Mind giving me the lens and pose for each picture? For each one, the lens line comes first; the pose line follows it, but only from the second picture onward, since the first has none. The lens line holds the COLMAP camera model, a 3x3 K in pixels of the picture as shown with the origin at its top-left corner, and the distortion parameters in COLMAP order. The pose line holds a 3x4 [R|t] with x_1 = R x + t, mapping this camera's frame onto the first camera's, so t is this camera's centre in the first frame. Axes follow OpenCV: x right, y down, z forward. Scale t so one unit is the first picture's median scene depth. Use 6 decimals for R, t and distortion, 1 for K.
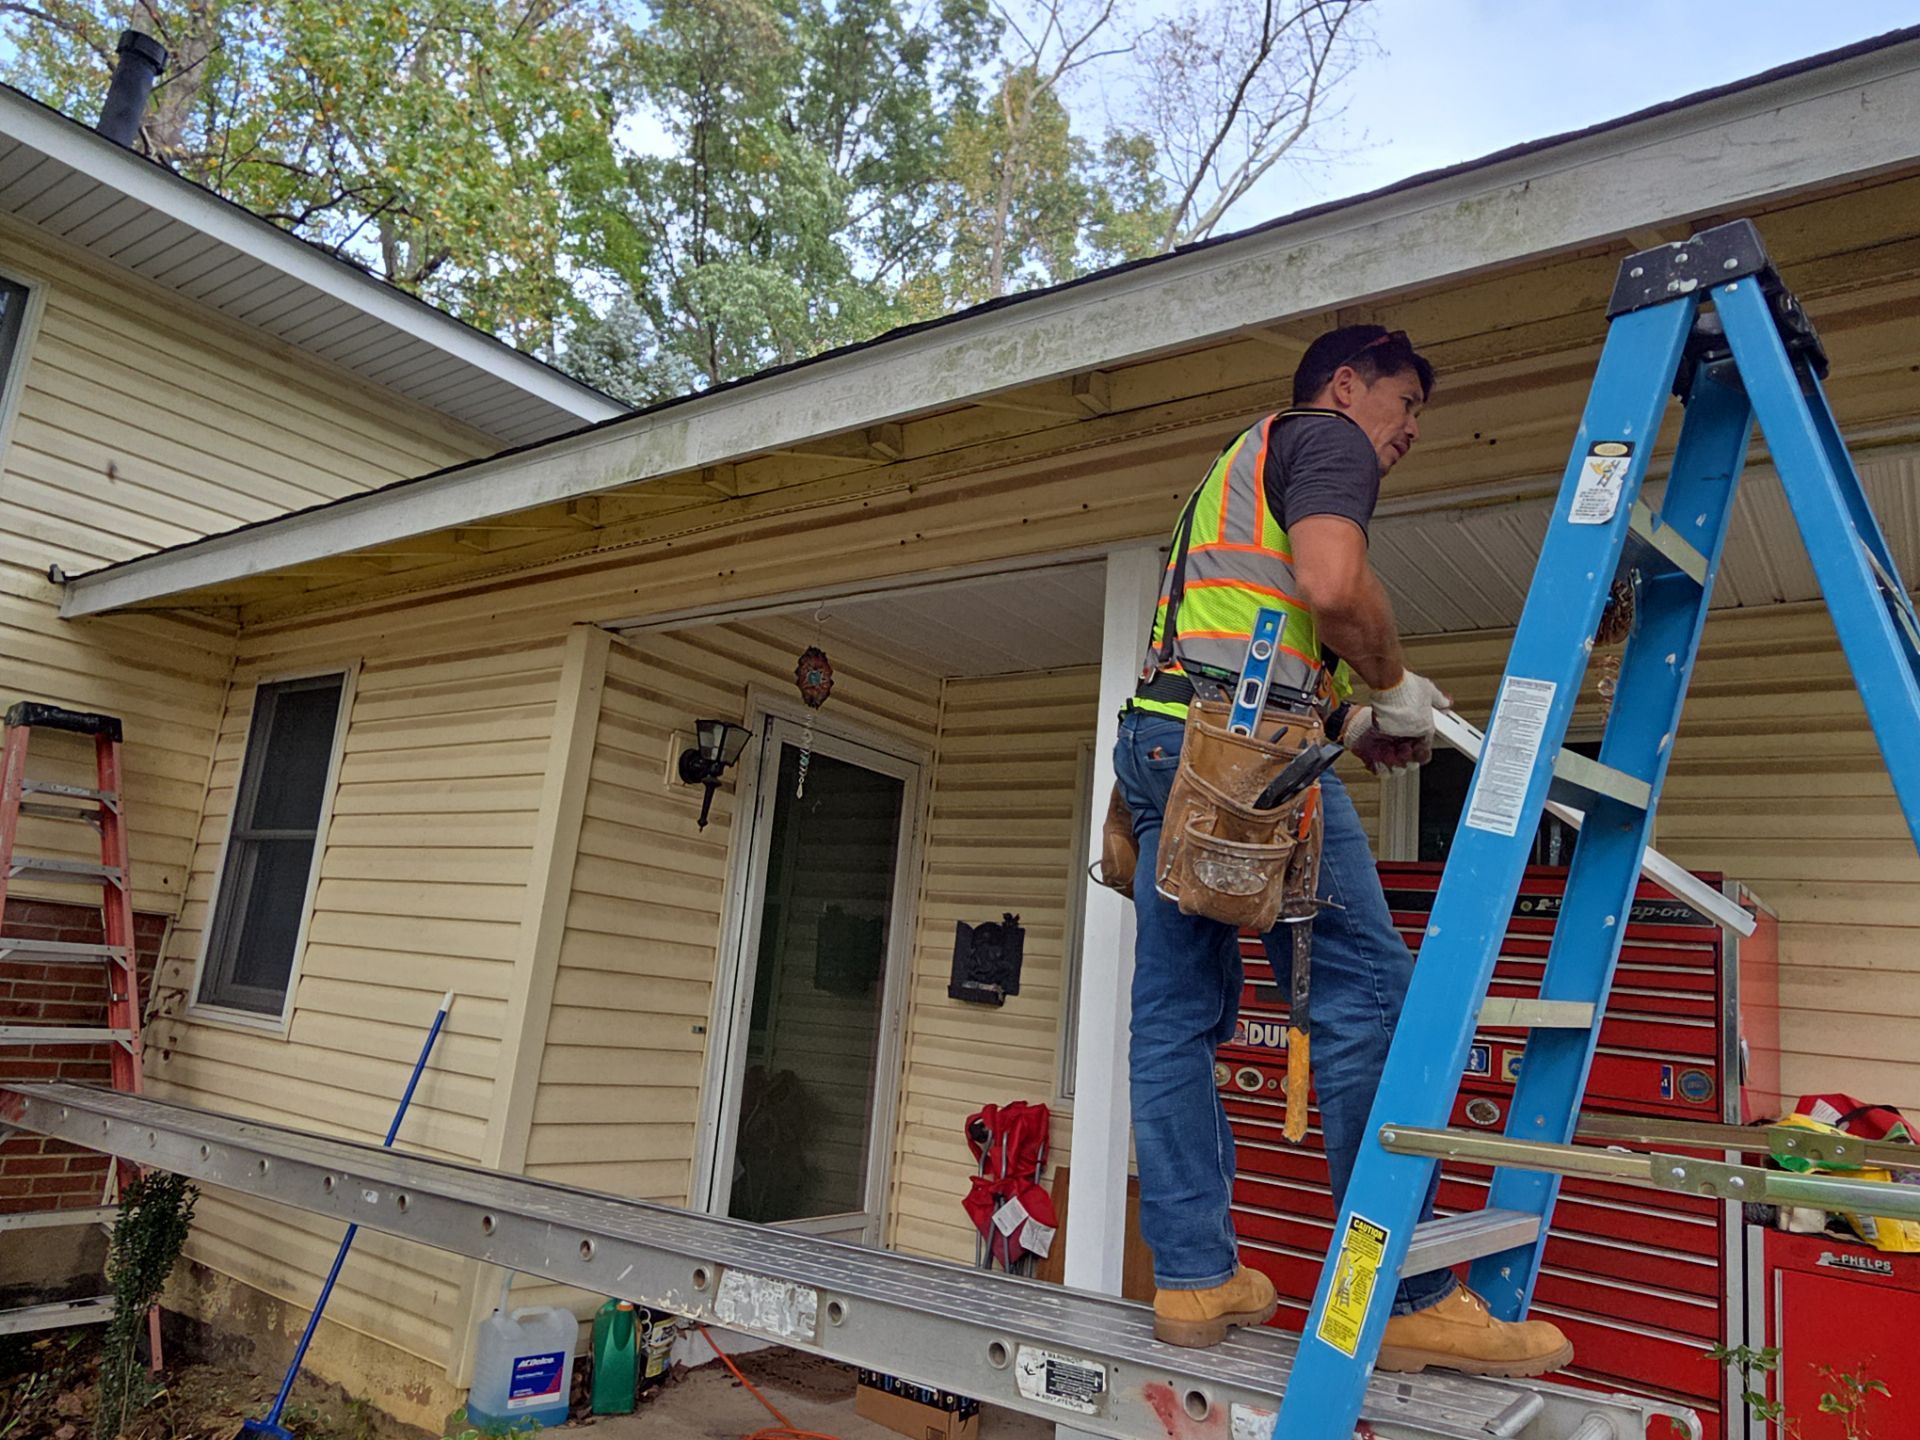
lens RADIAL K [[1304.6, 0, 944.0], [0, 1304.6, 725.4], [0, 0, 1]] dist [-0.002920, 0.002566]
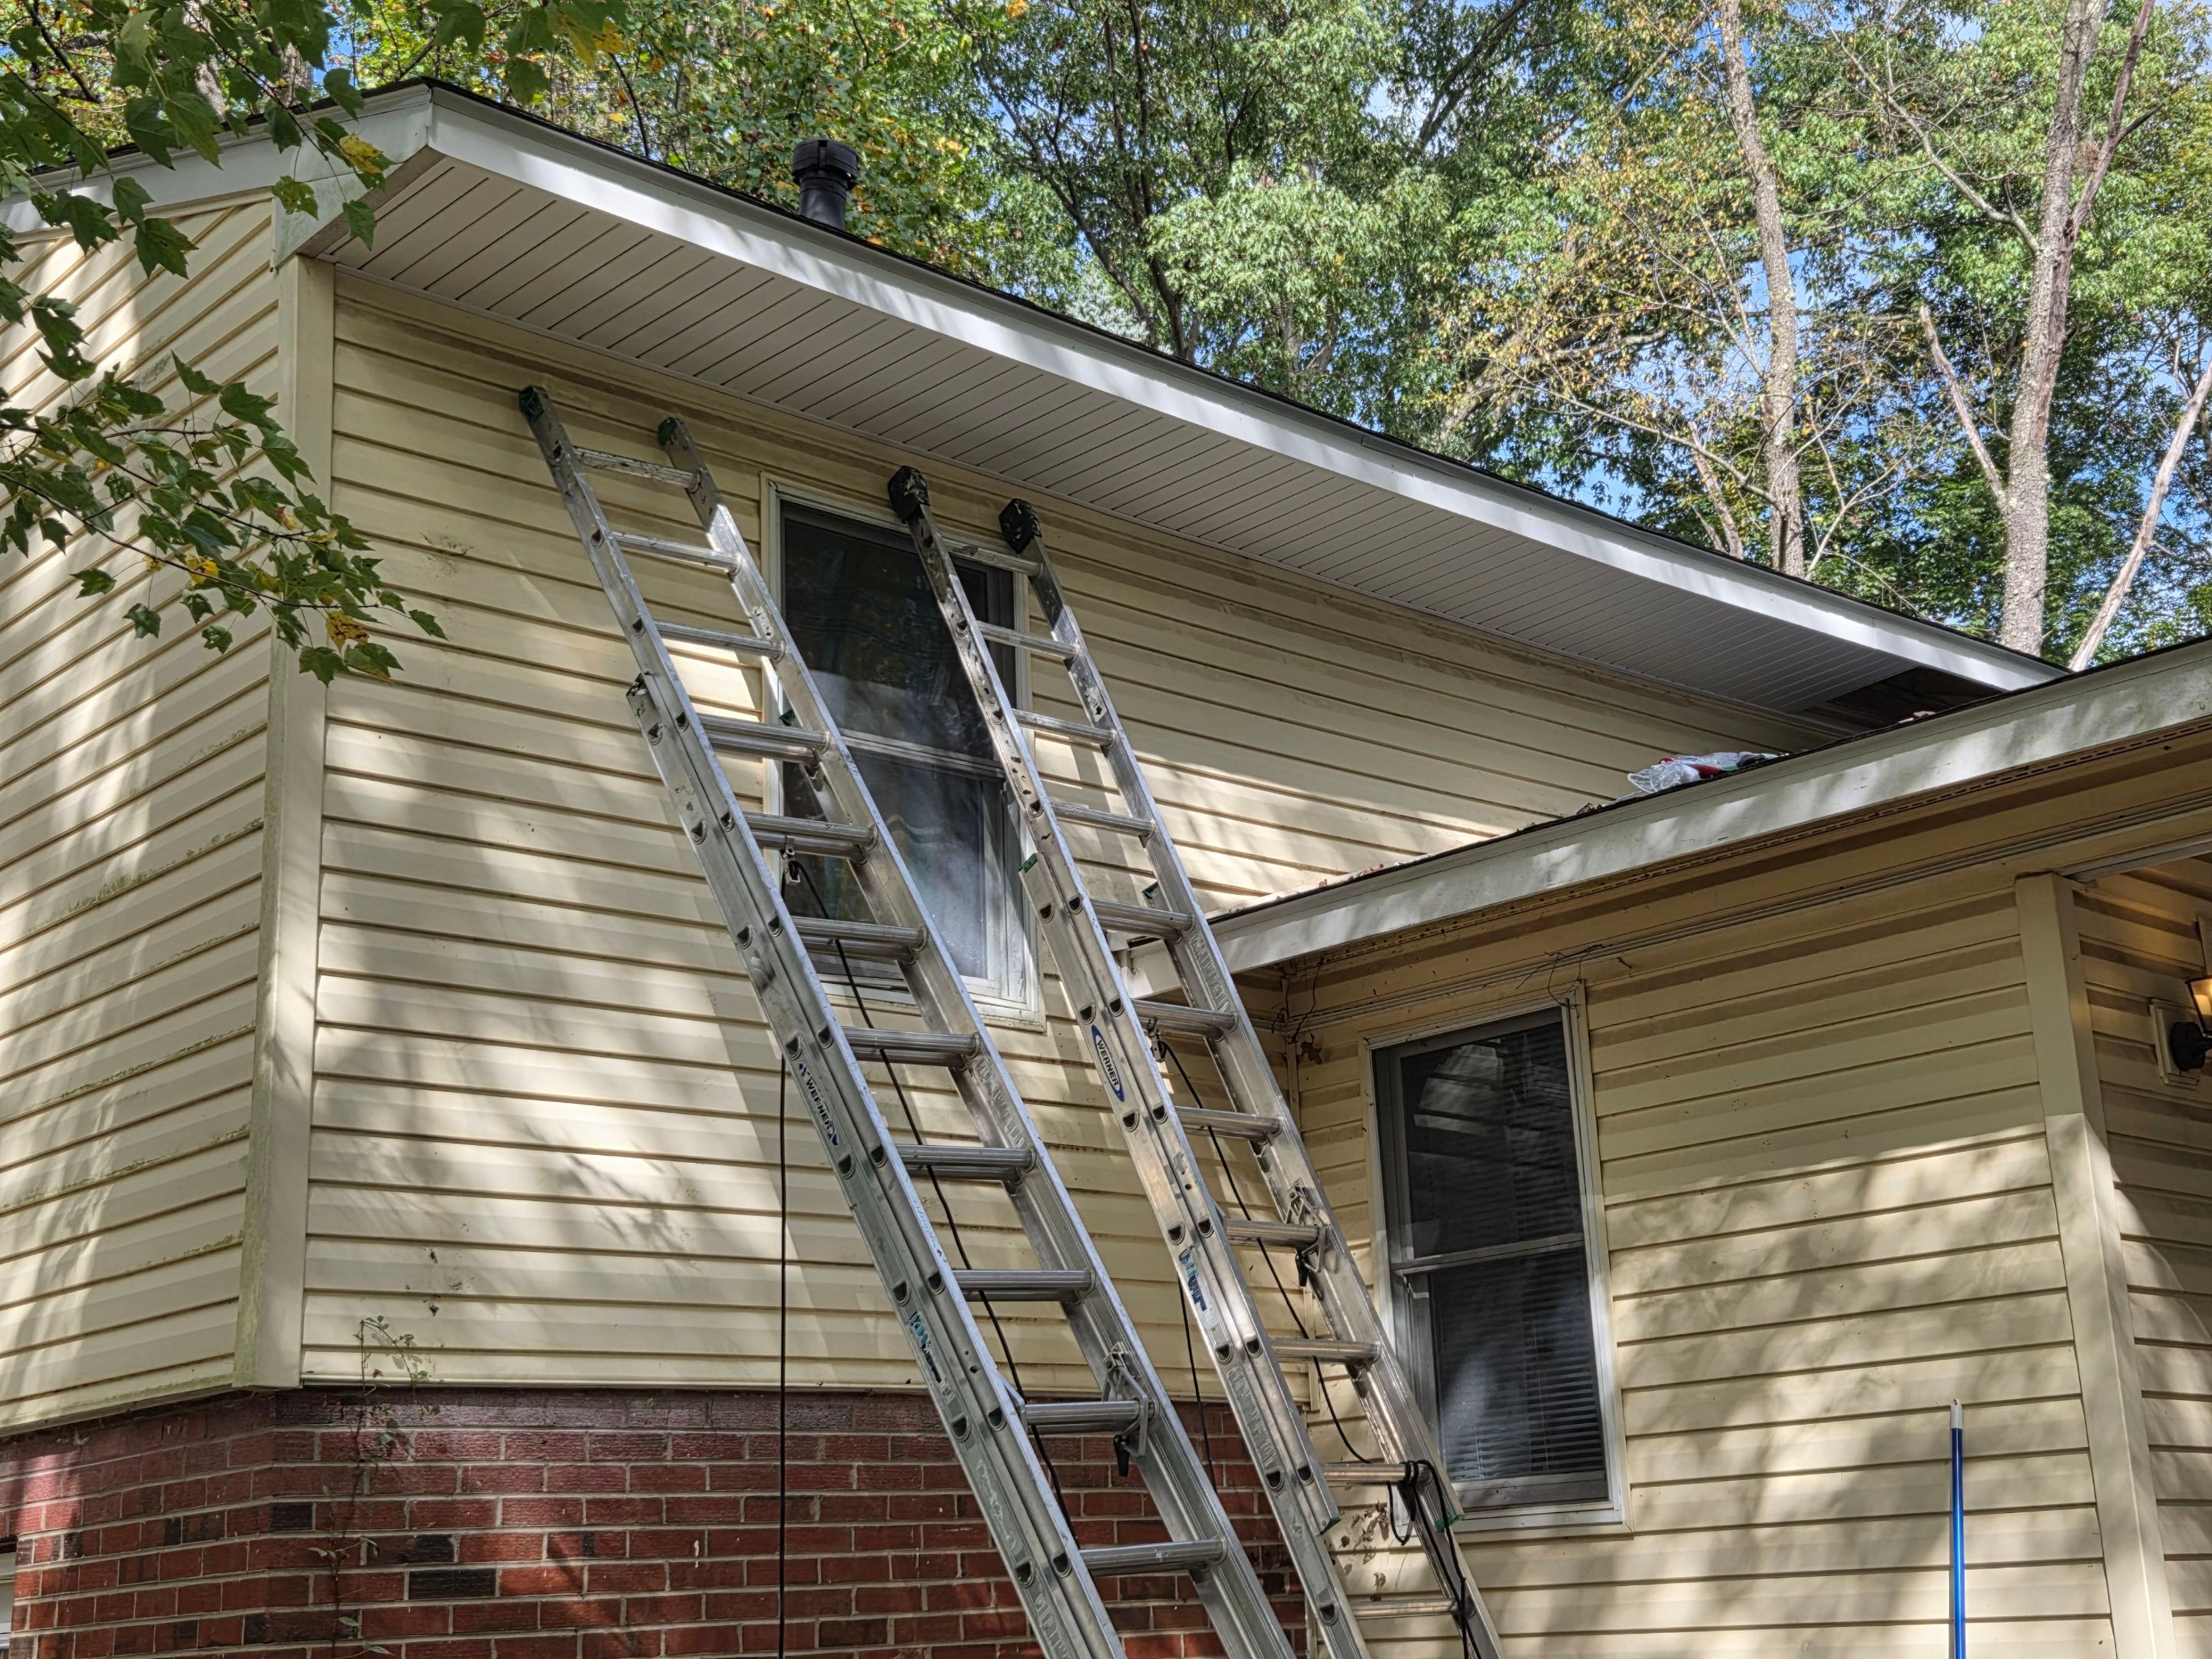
lens RADIAL K [[2811.9, 0, 1106.0], [0, 2811.9, 829.5], [0, 0, 1]] dist [0.022902, 0.051849]
pose [[0.974734, -0.182918, -0.128201, -0.465261], [0.173272, 0.981385, -0.082830, -0.048811], [0.140965, 0.058524, 0.988283, -0.517378]]
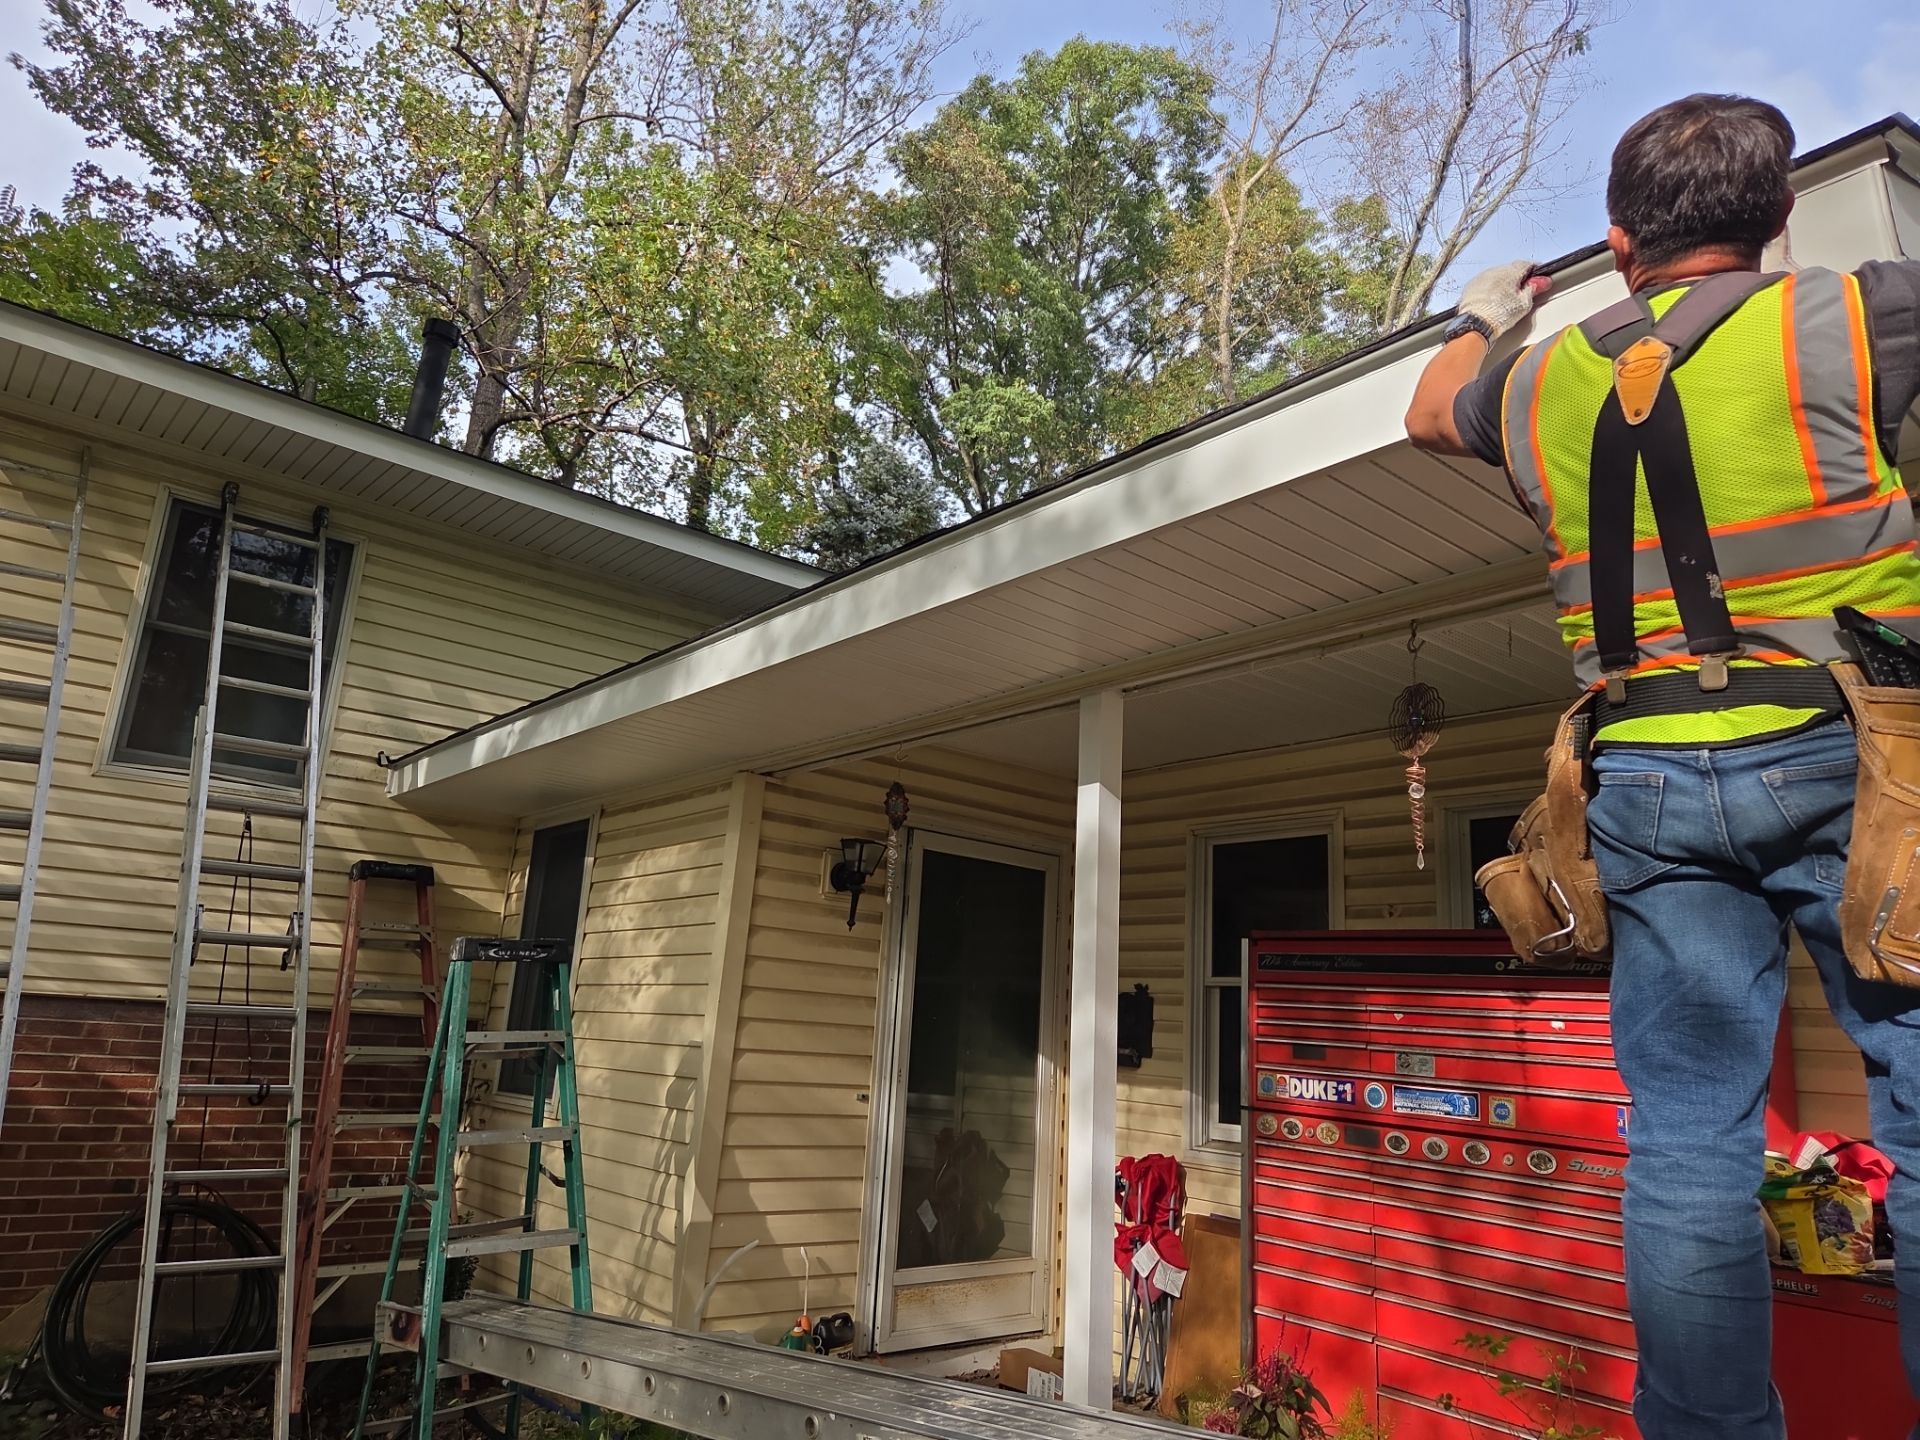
lens RADIAL K [[1270.2, 0, 995.1], [0, 1270.2, 714.8], [0, 0, 1]] dist [0.069098, -0.053962]
pose [[0.974629, -0.091369, -0.204328, 0.174480], [0.078768, 0.994503, -0.068991, -0.022667], [0.209508, 0.051146, 0.976468, -0.121815]]
